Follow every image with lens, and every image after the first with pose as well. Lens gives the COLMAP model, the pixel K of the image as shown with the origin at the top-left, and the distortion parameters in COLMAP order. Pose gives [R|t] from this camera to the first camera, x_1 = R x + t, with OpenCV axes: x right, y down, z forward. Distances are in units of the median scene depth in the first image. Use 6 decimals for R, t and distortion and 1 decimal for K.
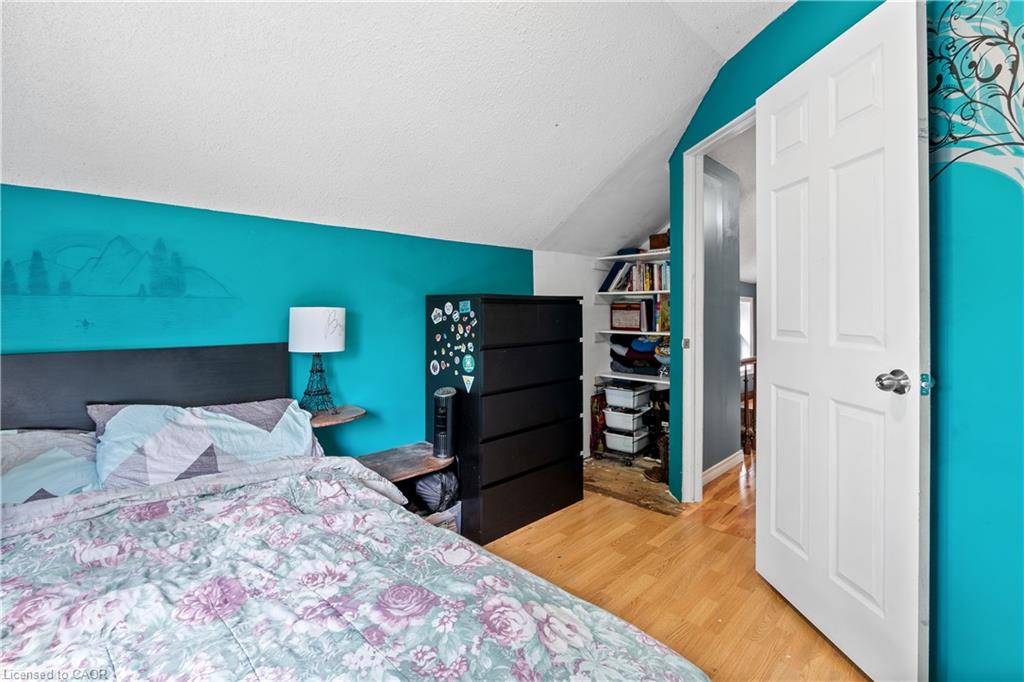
lens RADIAL K [[455.2, 0, 510.1], [0, 455.2, 310.3], [0, 0, 1]] dist [-0.037843, 0.000056]
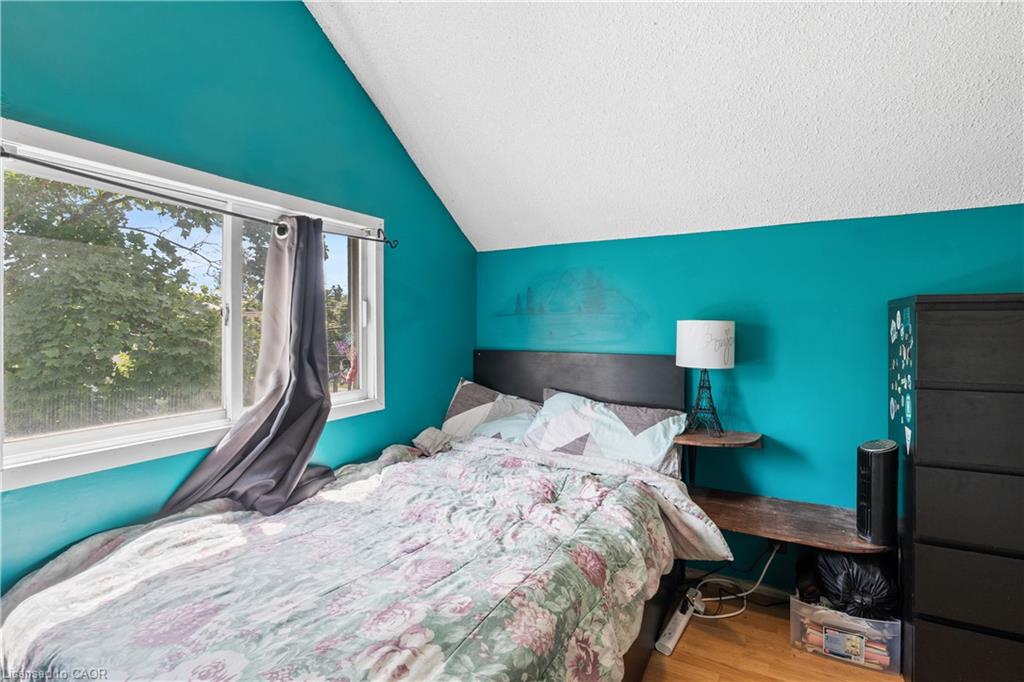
lens RADIAL K [[469.3, 0, 518.8], [0, 469.3, 333.9], [0, 0, 1]] dist [-0.016437, 0.000559]
pose [[0.298797, 0.018521, -0.954137, 0.461247], [0.006113, 0.999754, 0.021321, -0.001448], [0.954297, -0.012203, 0.298610, 0.396201]]
